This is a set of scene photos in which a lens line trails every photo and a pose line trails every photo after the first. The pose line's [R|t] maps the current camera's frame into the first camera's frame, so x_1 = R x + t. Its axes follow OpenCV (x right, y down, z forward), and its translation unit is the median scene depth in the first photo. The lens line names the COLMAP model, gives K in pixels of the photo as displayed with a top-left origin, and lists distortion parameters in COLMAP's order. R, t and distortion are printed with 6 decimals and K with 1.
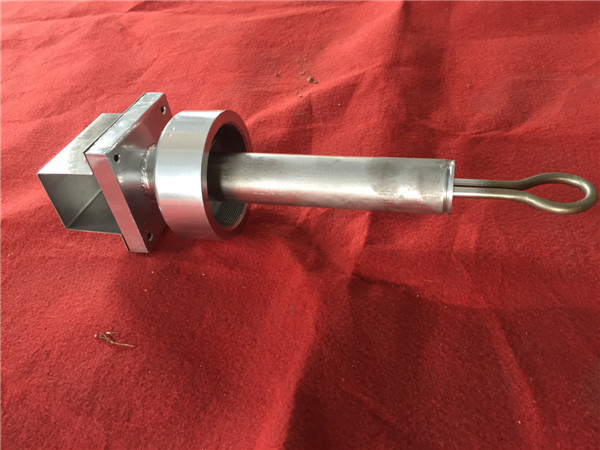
lens RADIAL K [[524.0, 0, 300.0], [0, 524.0, 225.0], [0, 0, 1]] dist [0.049354, -0.012391]
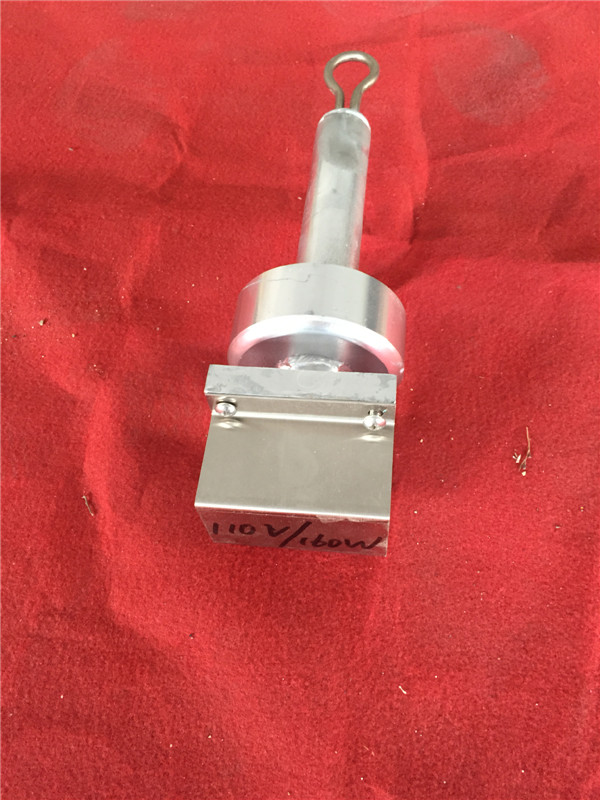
lens RADIAL K [[698.7, 0, 300.0], [0, 698.7, 400.0], [0, 0, 1]] dist [0.049354, -0.012391]
pose [[-0.133900, -0.777603, 0.614333, -0.992750], [0.693847, 0.369052, 0.618366, -0.823228], [-0.707564, 0.509052, 0.490121, 0.686309]]
